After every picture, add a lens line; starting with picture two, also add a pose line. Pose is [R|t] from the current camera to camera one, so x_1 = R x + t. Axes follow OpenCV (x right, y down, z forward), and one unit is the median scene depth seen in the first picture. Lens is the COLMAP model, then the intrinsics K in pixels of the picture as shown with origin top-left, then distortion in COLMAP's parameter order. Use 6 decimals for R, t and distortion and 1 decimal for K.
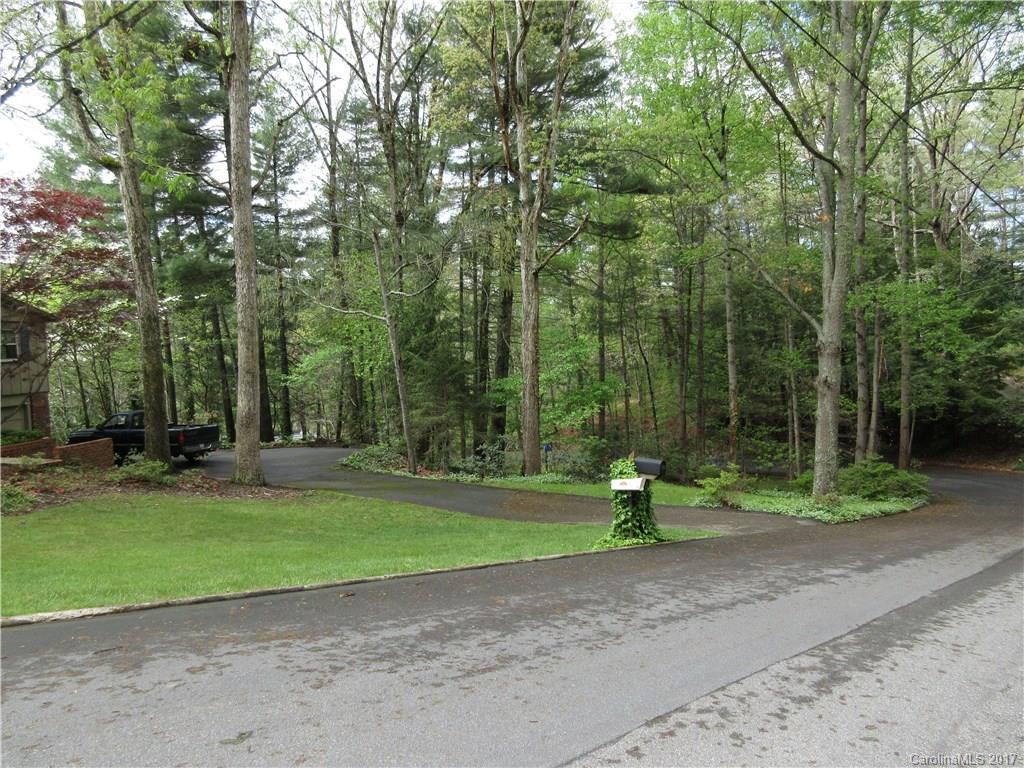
lens RADIAL K [[764.9, 0, 512.0], [0, 764.9, 384.0], [0, 0, 1]] dist [0.010453, -0.005519]
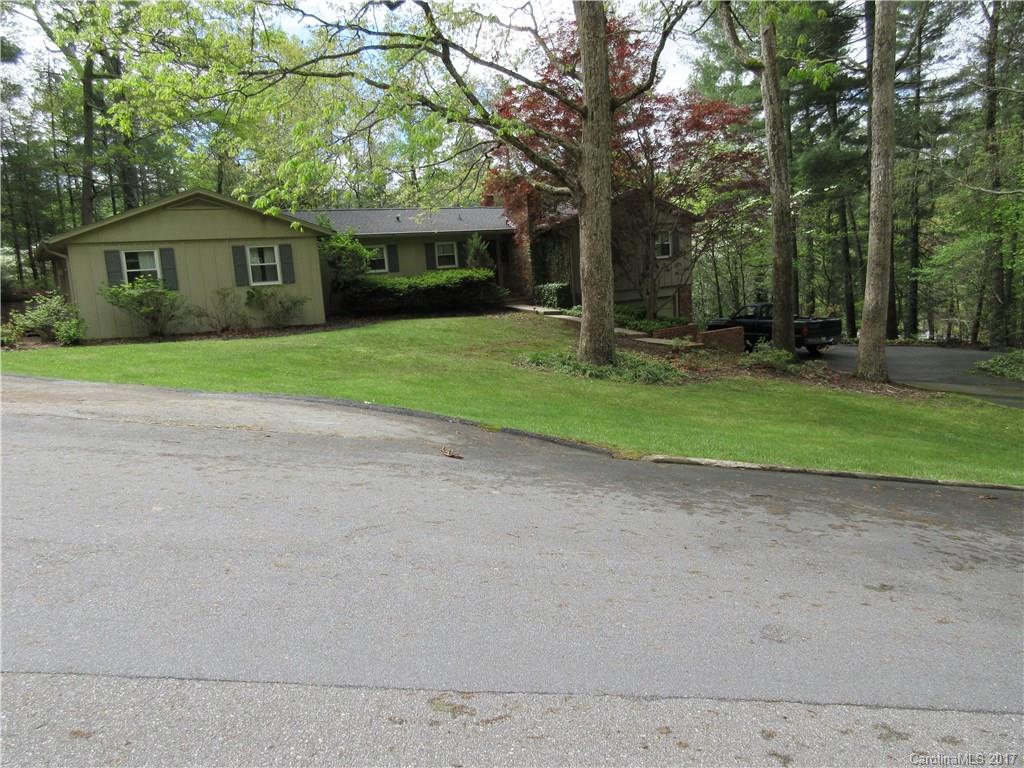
lens RADIAL K [[764.9, 0, 512.0], [0, 764.9, 384.0], [0, 0, 1]] dist [0.010453, -0.005519]
pose [[0.721977, 0.095887, -0.685240, -0.000833], [-0.002014, 0.990638, 0.136500, 0.001951], [0.691914, -0.097170, 0.715411, -0.018022]]
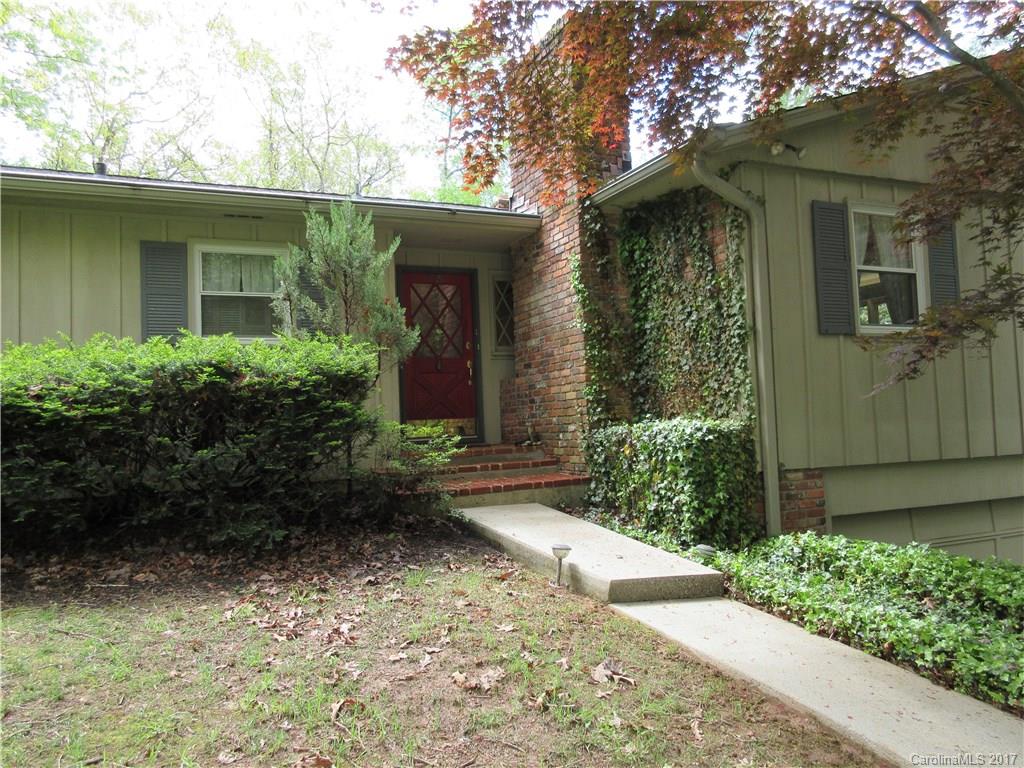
lens RADIAL K [[764.9, 0, 512.0], [0, 764.9, 384.0], [0, 0, 1]] dist [0.010453, -0.005519]
pose [[0.606172, -0.022067, -0.795027, -0.164507], [-0.035768, 0.997847, -0.054968, 0.005041], [0.794529, 0.061757, 0.604078, 0.172299]]
